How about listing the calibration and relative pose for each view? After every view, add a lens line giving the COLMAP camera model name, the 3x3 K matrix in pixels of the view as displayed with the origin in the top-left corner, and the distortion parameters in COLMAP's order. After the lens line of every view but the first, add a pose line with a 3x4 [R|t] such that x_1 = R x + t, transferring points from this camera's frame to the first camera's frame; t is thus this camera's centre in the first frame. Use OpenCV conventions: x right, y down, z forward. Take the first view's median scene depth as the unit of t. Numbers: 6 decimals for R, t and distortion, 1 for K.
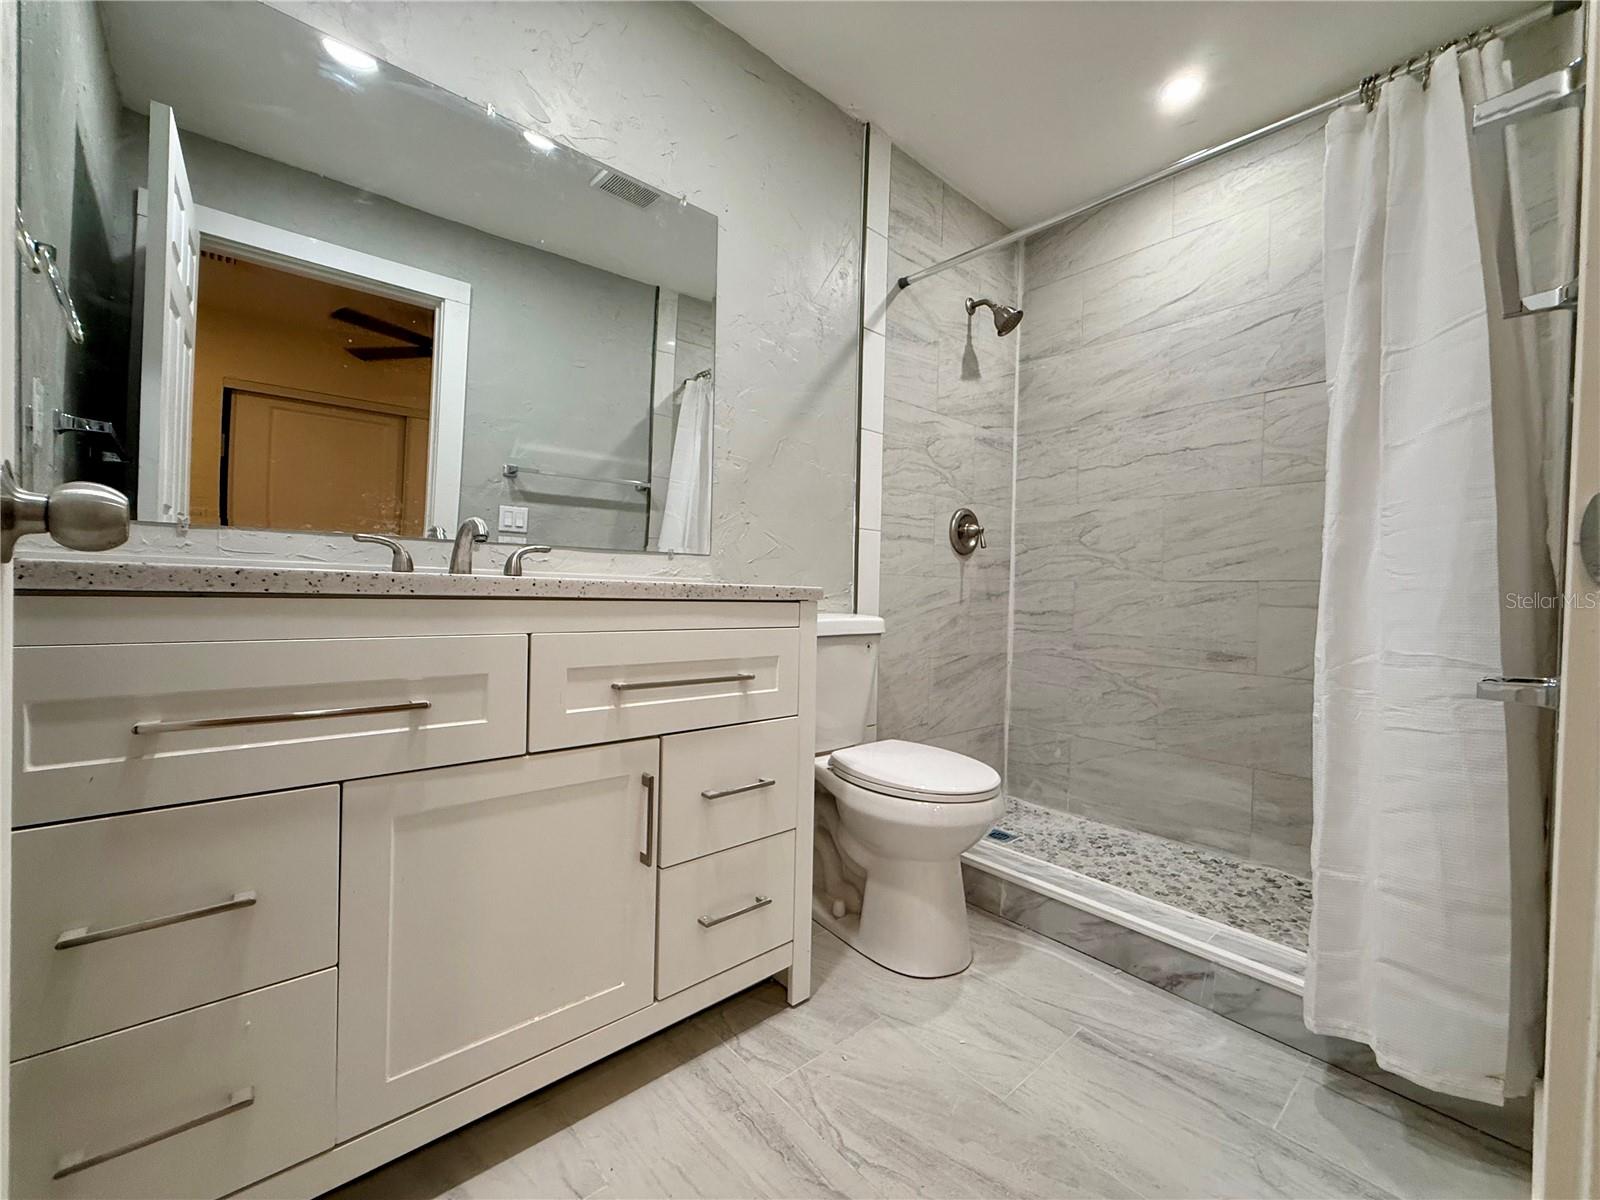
lens RADIAL K [[636.6, 0, 794.7], [0, 636.6, 601.4], [0, 0, 1]] dist [-0.001102, 0.000435]
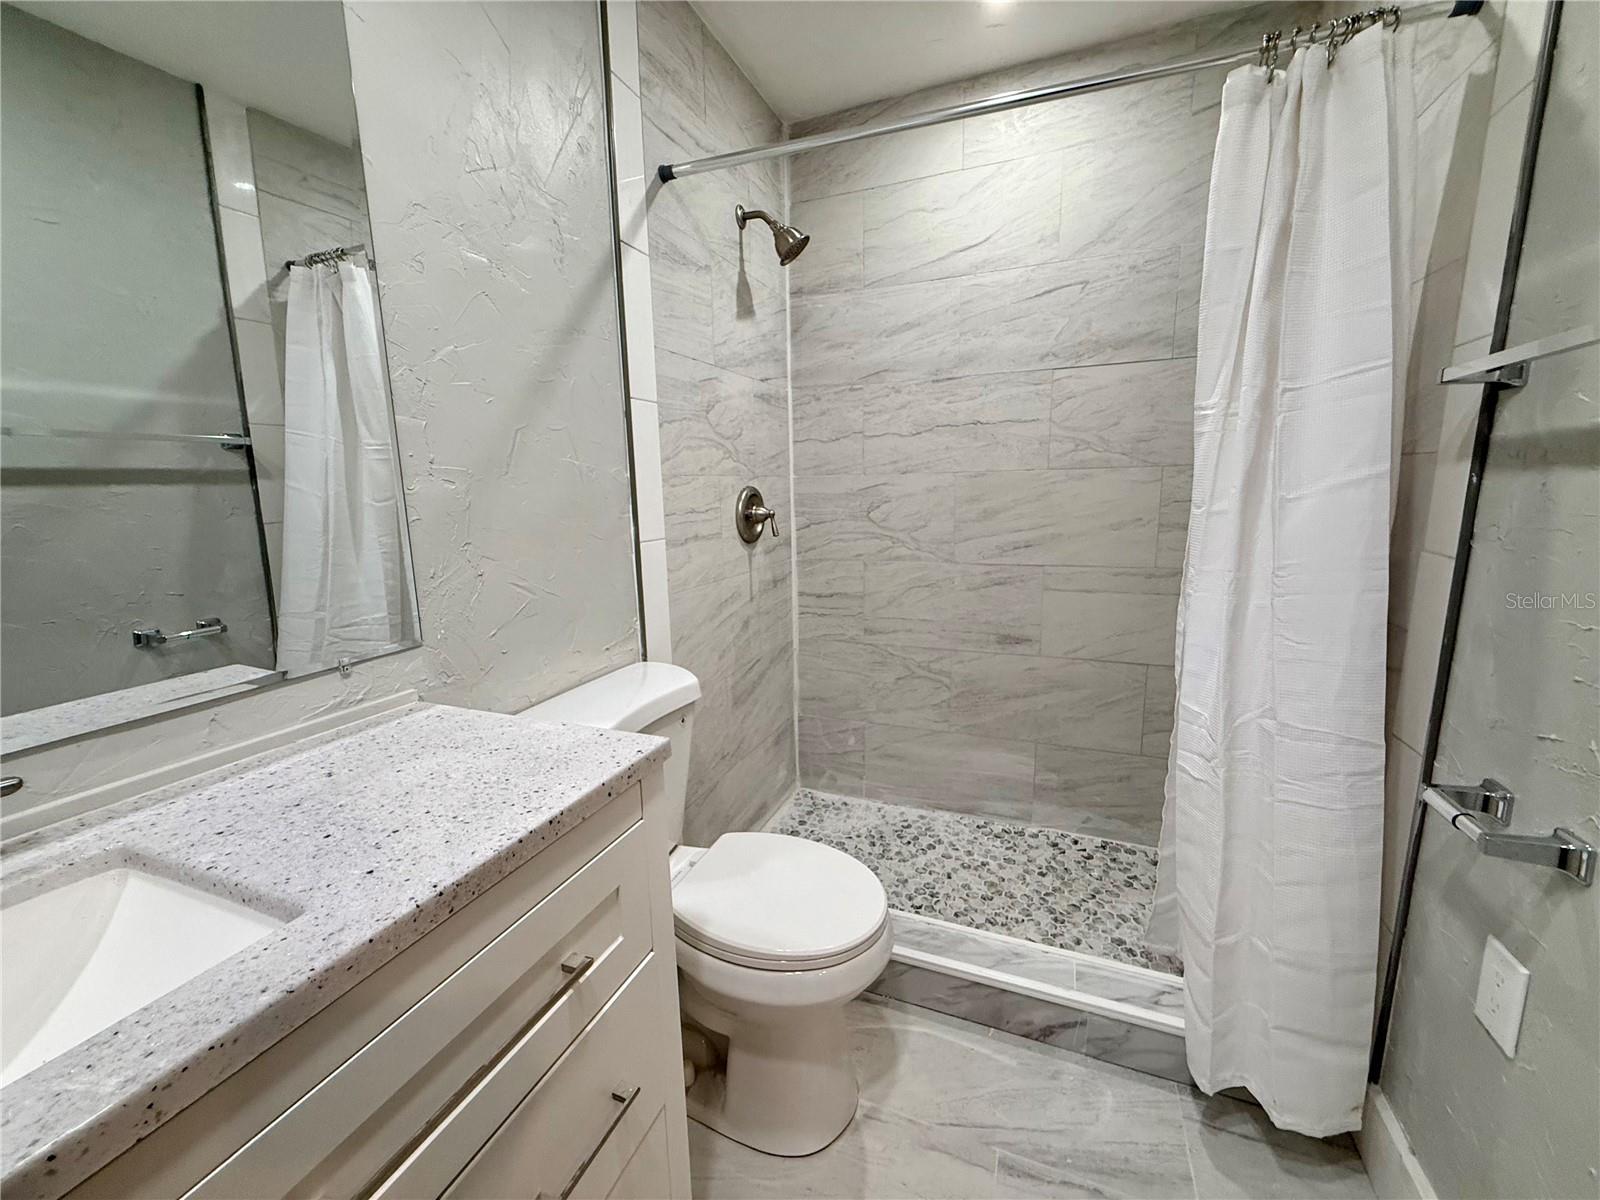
lens RADIAL K [[636.6, 0, 794.7], [0, 636.6, 601.4], [0, 0, 1]] dist [-0.001102, 0.000435]
pose [[0.890225, -0.120605, 0.439264, -0.062201], [0.047173, 0.983537, 0.174439, -0.154703], [-0.453071, -0.134568, 0.881259, 0.260590]]
